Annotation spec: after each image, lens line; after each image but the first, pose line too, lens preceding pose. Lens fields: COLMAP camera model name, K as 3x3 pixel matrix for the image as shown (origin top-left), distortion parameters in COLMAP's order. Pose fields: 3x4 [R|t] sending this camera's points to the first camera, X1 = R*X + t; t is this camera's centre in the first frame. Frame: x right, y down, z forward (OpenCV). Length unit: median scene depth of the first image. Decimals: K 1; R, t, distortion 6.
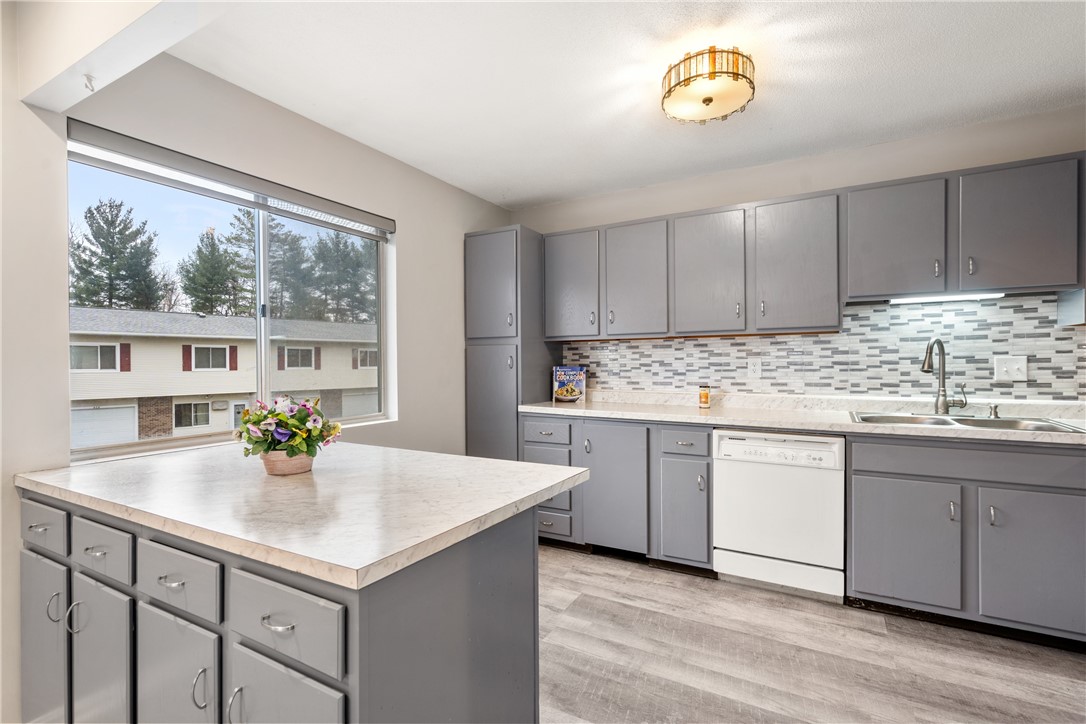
lens RADIAL K [[513.7, 0, 541.8], [0, 513.7, 365.7], [0, 0, 1]] dist [0.003708, 0.000622]
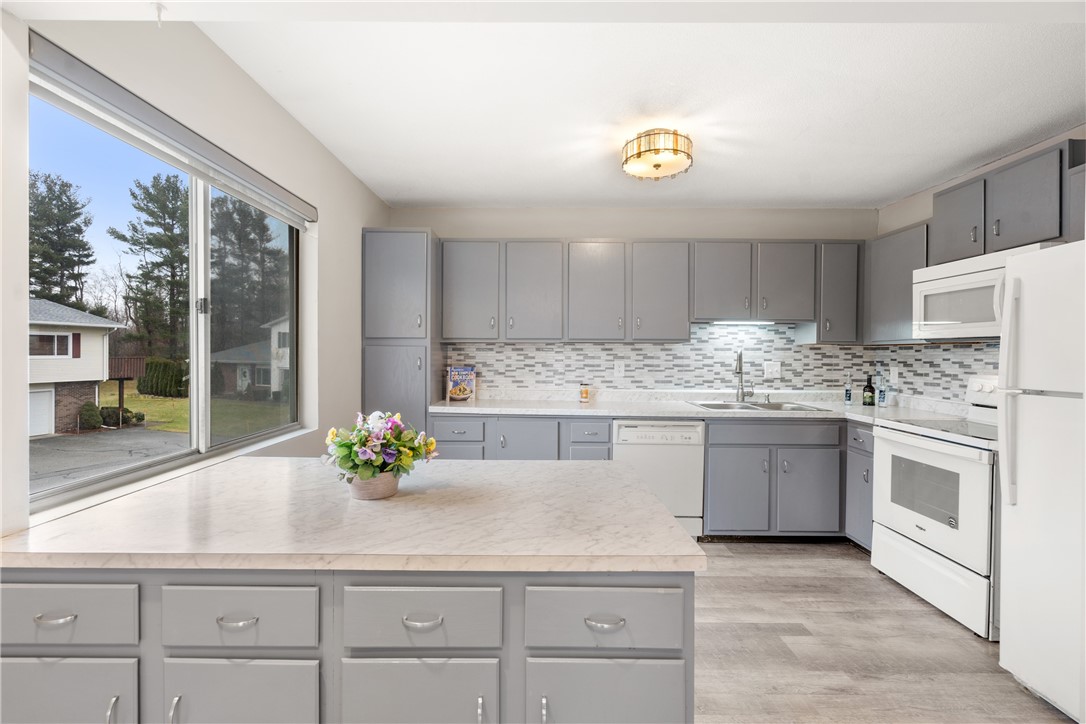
lens RADIAL K [[499.3, 0, 538.7], [0, 499.3, 357.3], [0, 0, 1]] dist [0.003039, 0.000501]
pose [[0.868899, 0.006992, 0.494940, -0.411193], [-0.008946, 0.999959, 0.001578, -0.027111], [-0.494908, -0.005799, 0.868926, 0.043637]]
